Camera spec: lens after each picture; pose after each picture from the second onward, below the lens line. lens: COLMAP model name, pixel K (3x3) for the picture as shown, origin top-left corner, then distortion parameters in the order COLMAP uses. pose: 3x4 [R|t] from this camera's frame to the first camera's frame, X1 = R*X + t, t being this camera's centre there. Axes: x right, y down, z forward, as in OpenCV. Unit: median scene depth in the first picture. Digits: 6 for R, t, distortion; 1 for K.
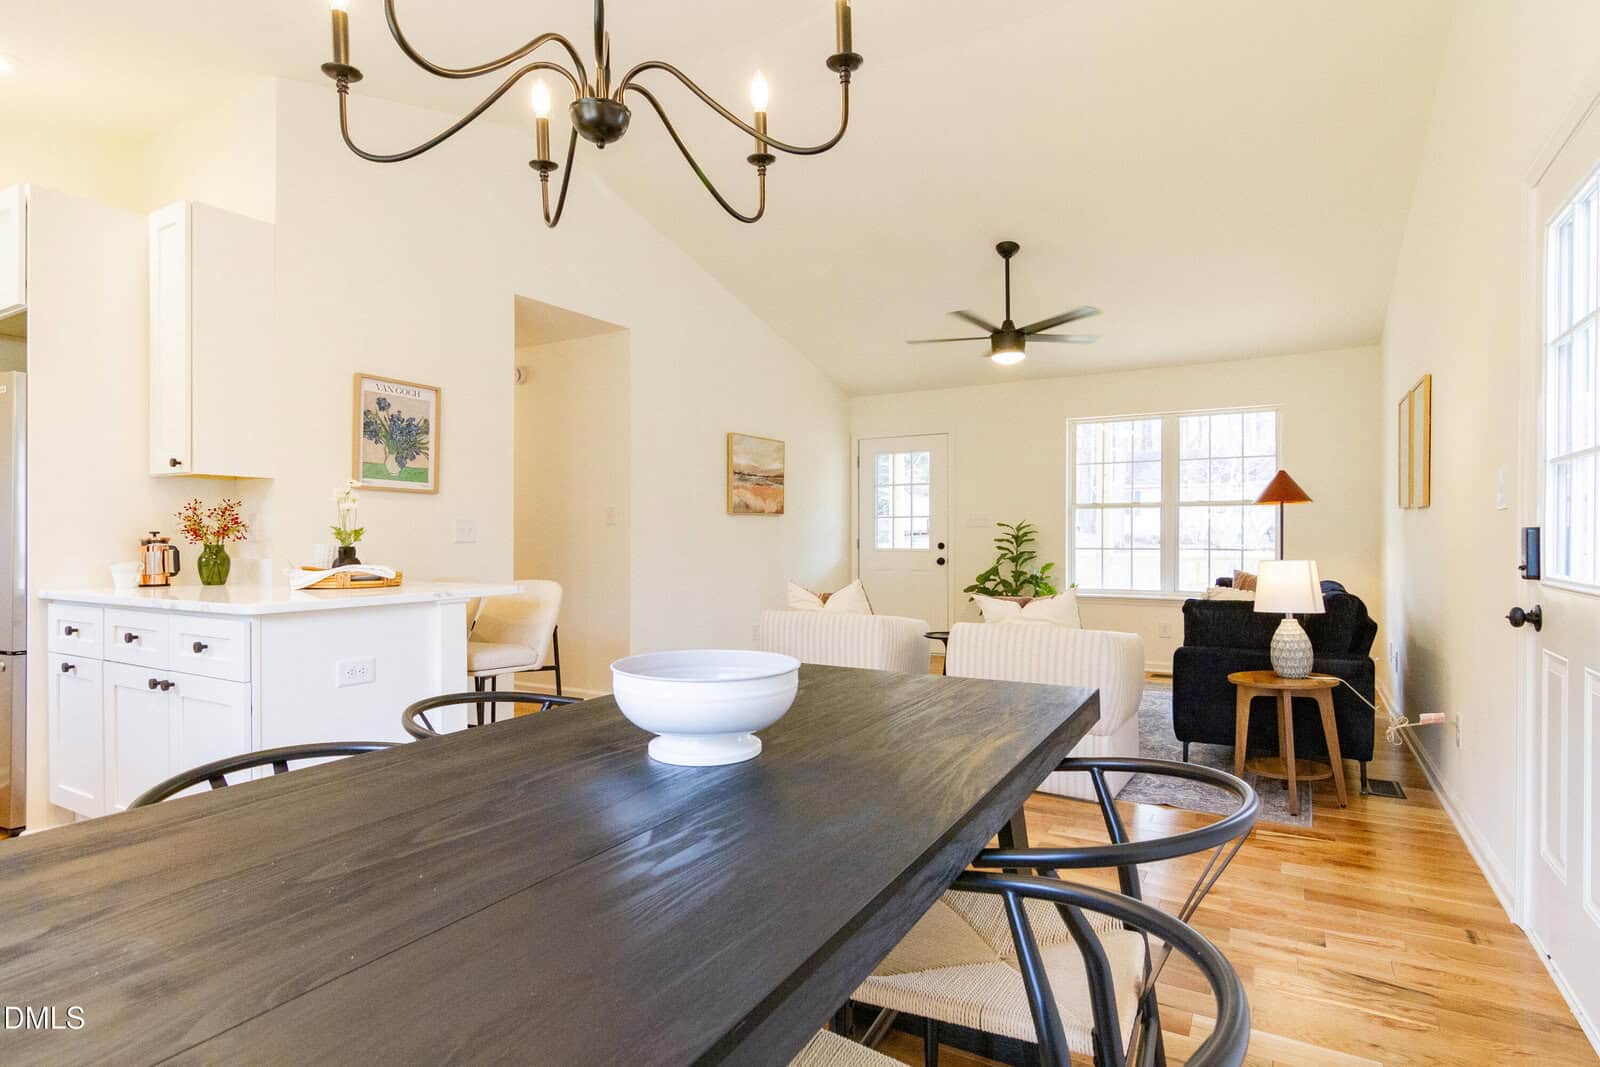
lens RADIAL K [[812.3, 0, 782.8], [0, 812.3, 535.8], [0, 0, 1]] dist [-0.003786, 0.006324]
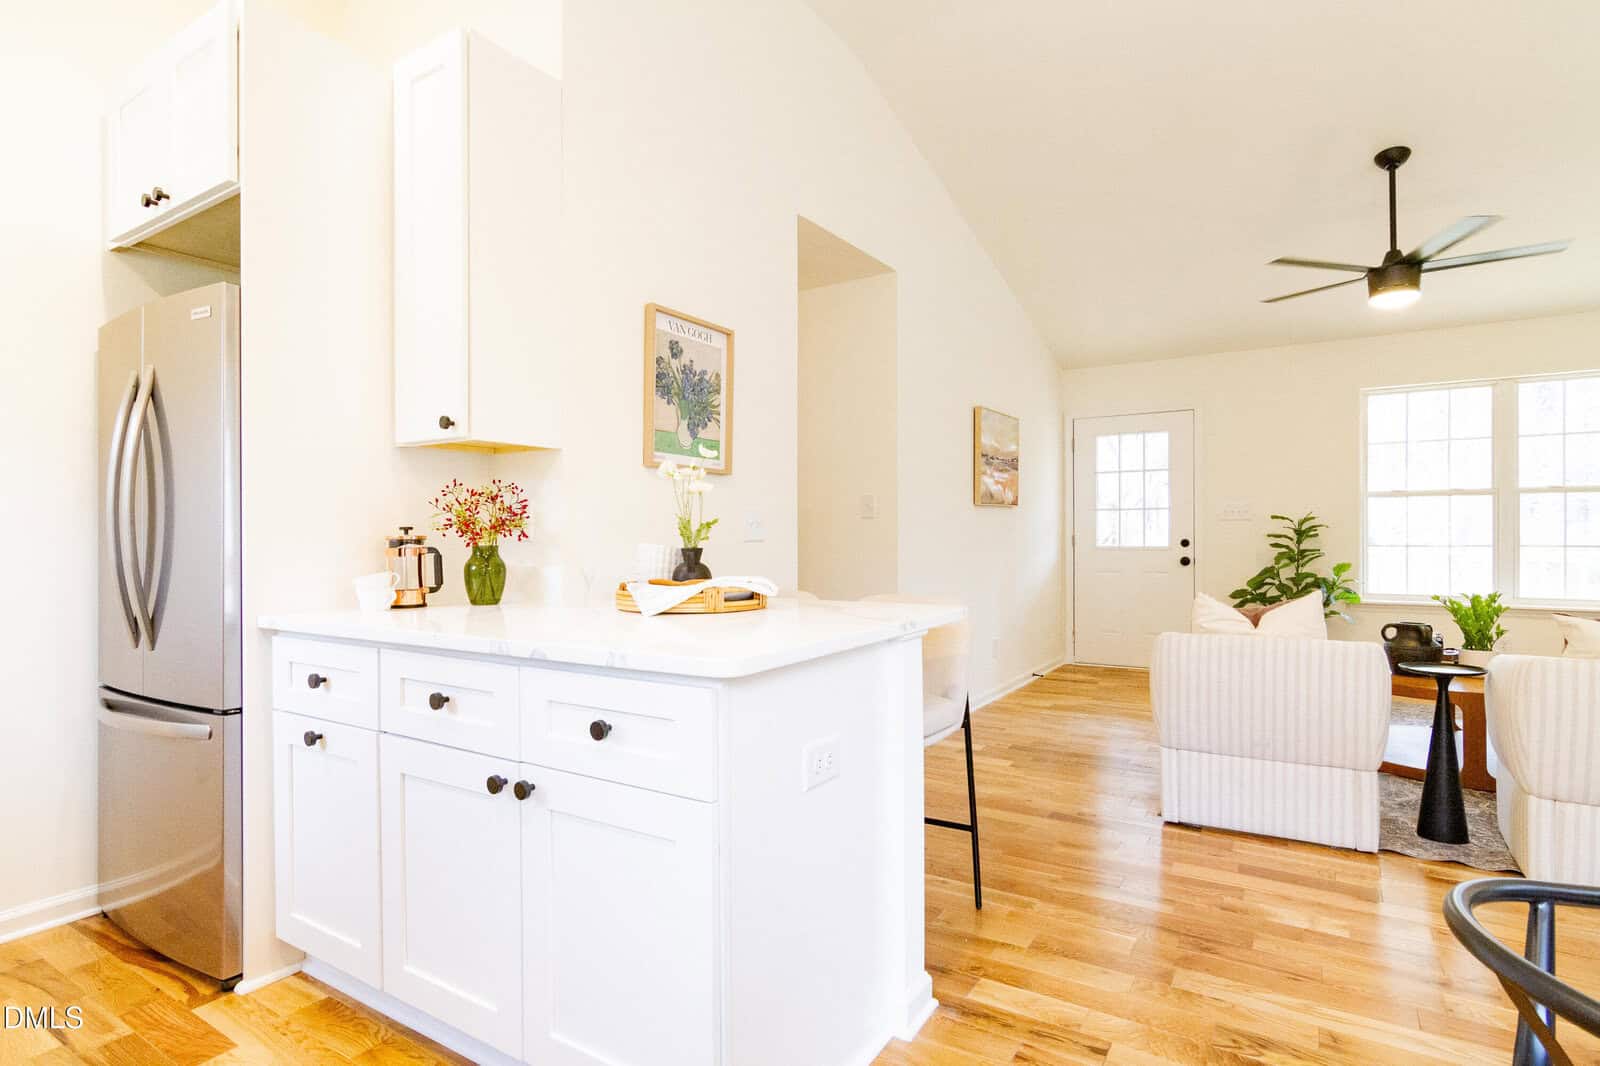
lens RADIAL K [[812.3, 0, 796.6], [0, 812.3, 534.3], [0, 0, 1]] dist [-0.003786, 0.006324]
pose [[0.999257, -0.003679, -0.038372, -0.332687], [0.003754, 0.999991, 0.001874, 0.000811], [0.038365, -0.002017, 0.999262, 0.263496]]
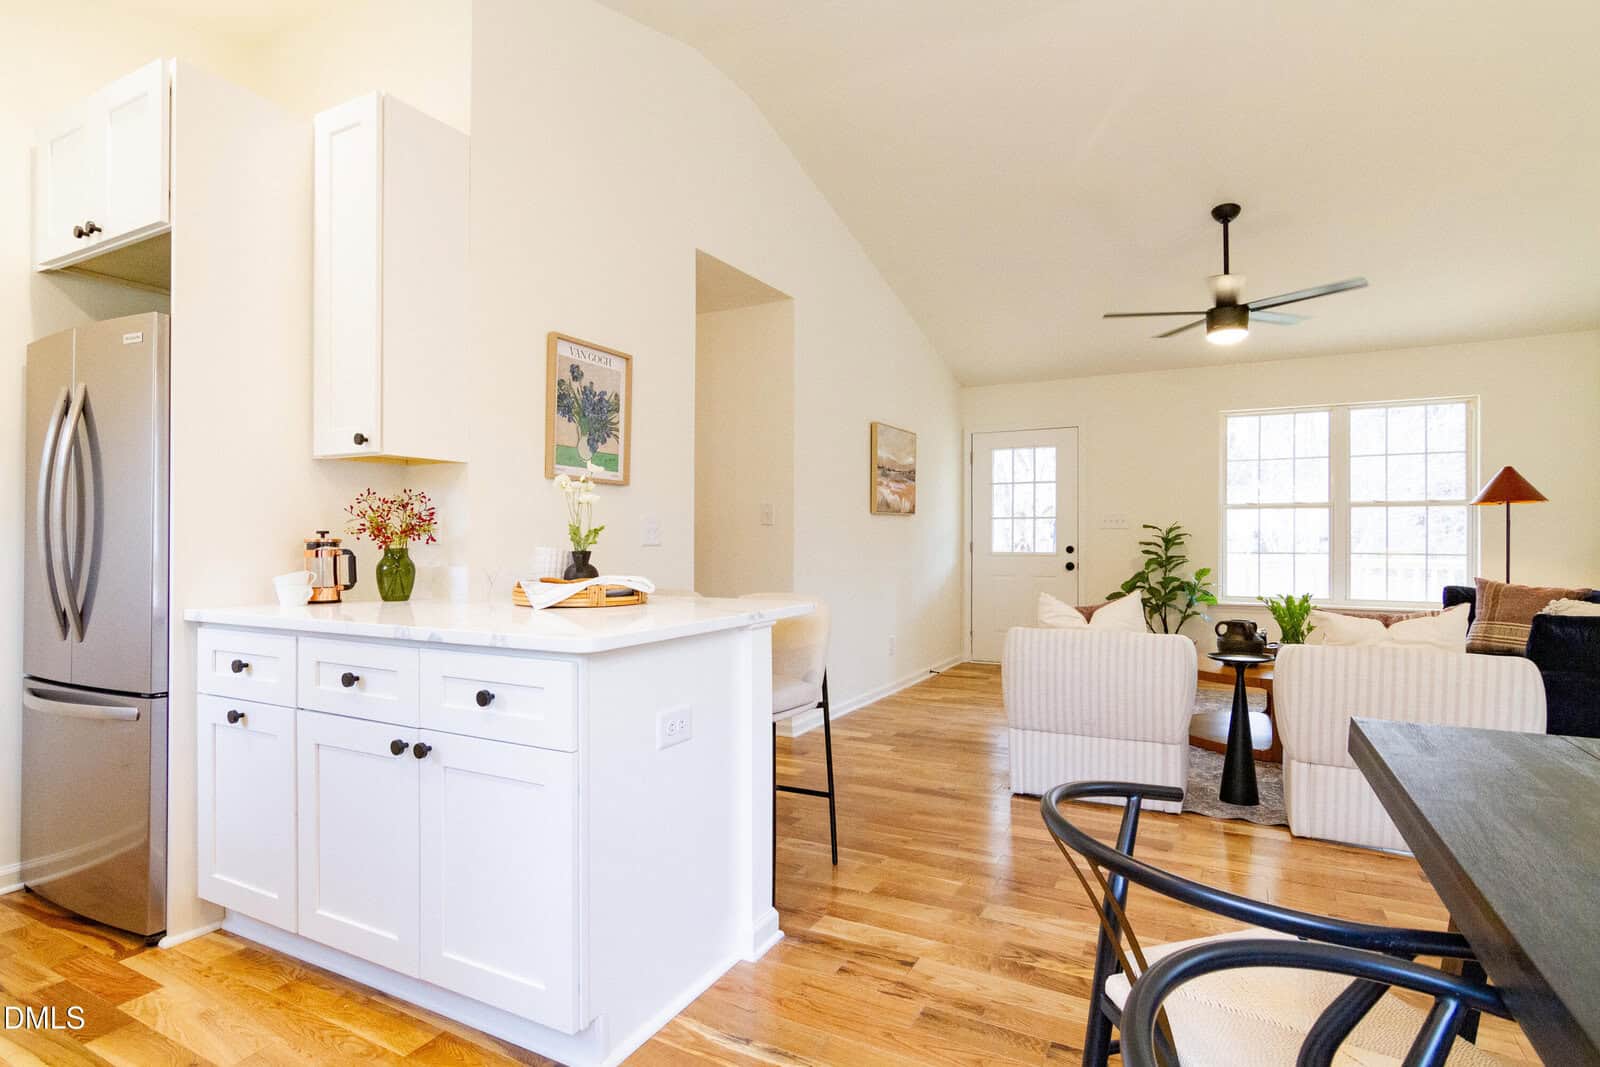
lens RADIAL K [[812.3, 0, 792.1], [0, 812.3, 535.3], [0, 0, 1]] dist [-0.003786, 0.006324]
pose [[0.999339, 0.002503, 0.036279, -0.286454], [-0.002385, 0.999992, -0.003300, 0.000287], [-0.036287, 0.003212, 0.999336, 0.178027]]
